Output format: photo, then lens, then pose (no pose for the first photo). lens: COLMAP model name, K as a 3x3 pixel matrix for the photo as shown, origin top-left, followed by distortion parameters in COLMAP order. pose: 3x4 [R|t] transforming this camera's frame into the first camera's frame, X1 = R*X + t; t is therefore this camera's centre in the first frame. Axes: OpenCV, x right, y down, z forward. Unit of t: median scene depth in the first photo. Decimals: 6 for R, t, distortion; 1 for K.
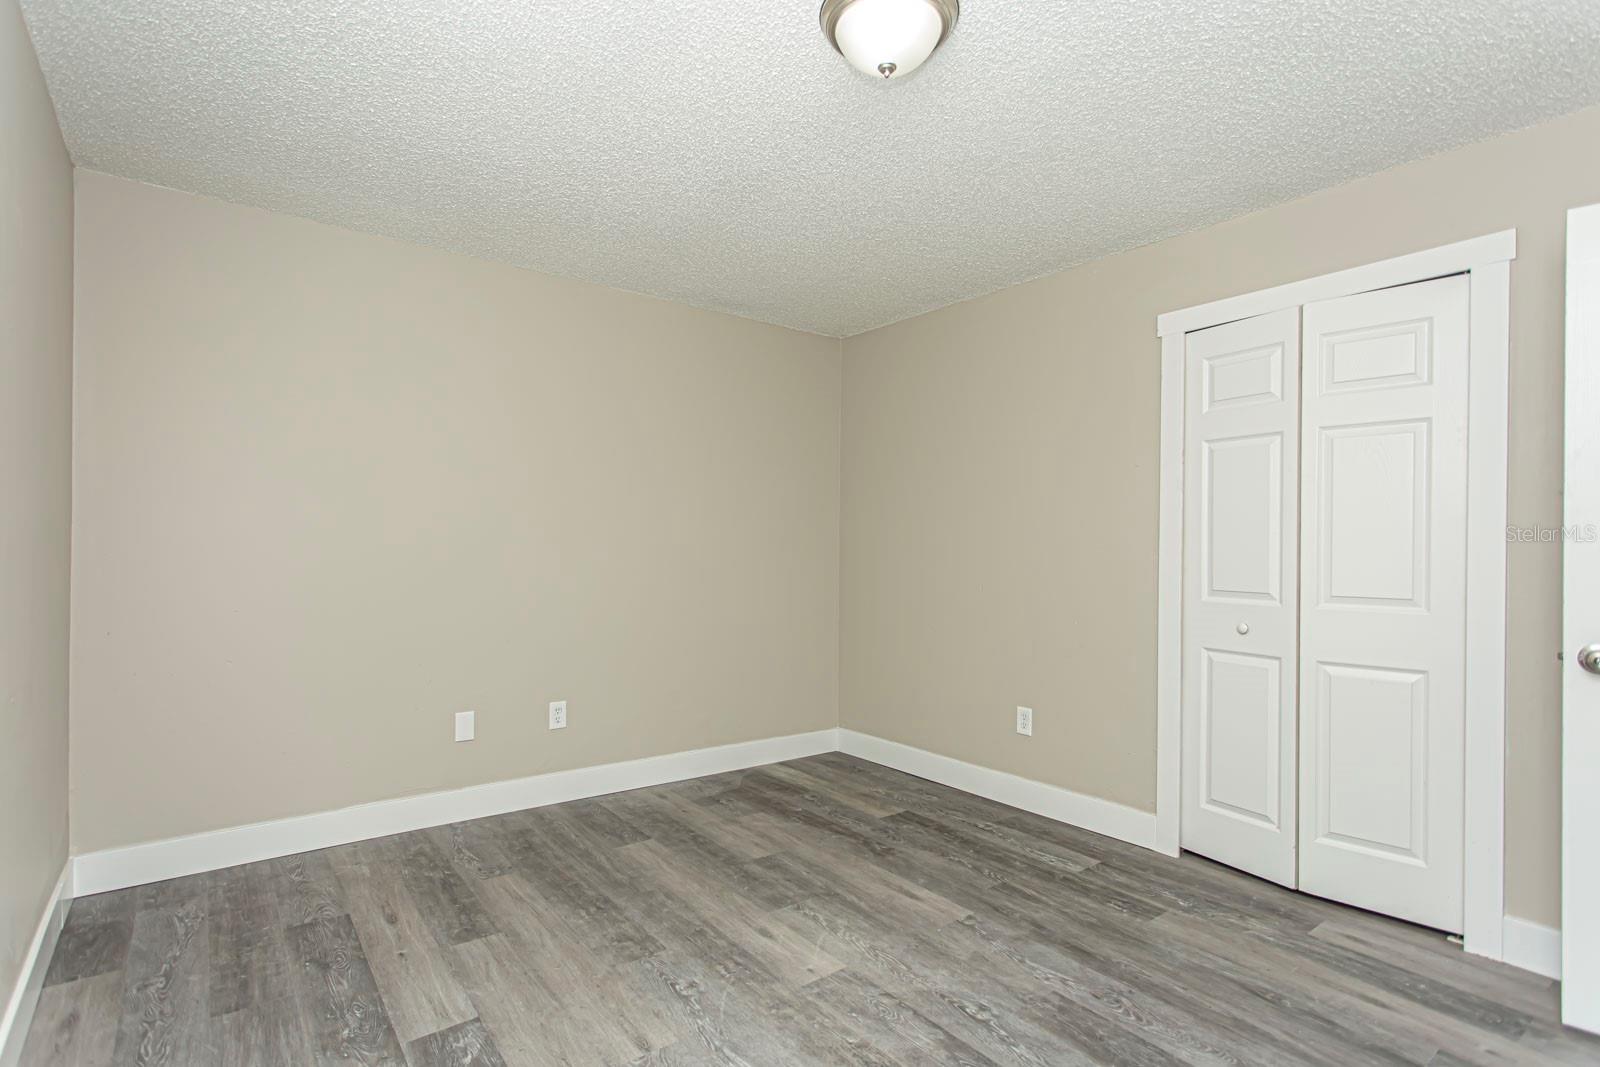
lens RADIAL K [[826.4, 0, 800.0], [0, 826.4, 533.5], [0, 0, 1]] dist [0.002568, 0.000853]
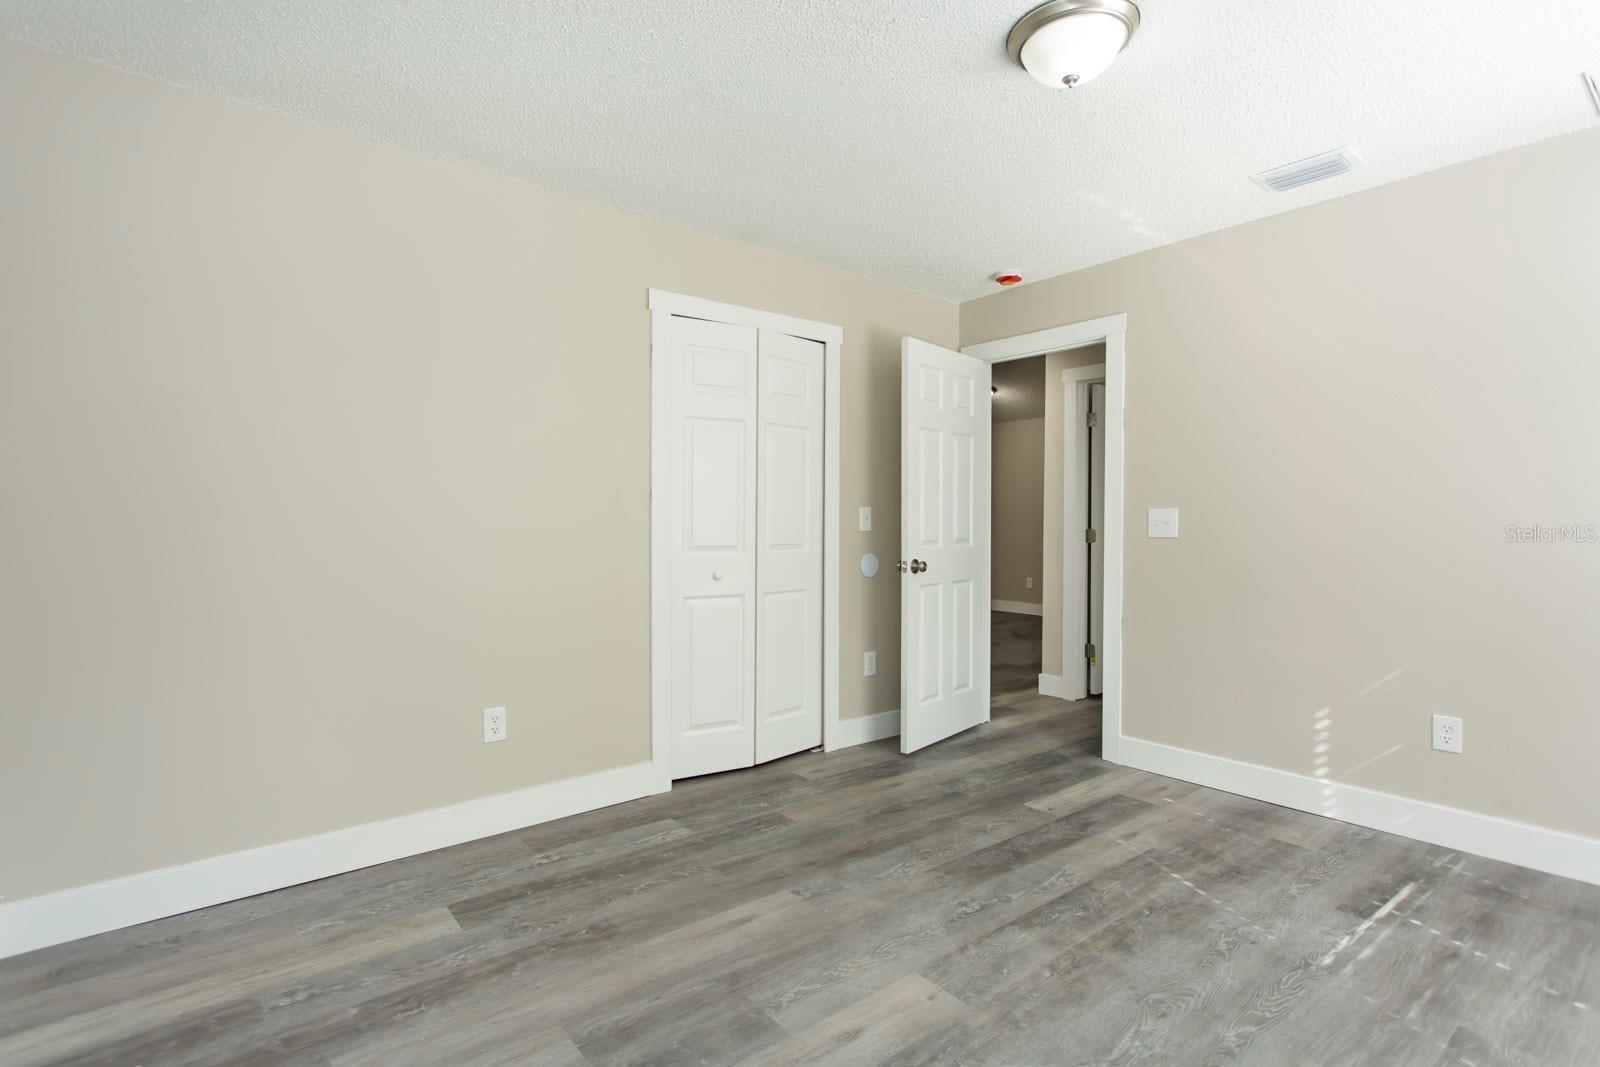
lens RADIAL K [[779.2, 0, 796.1], [0, 779.2, 524.6], [0, 0, 1]] dist [0.002259, 0.000498]
pose [[-0.045688, -0.013669, 0.998862, -0.644018], [-0.021473, 0.999689, 0.012698, 0.021866], [-0.998725, -0.020868, -0.045967, 0.972153]]
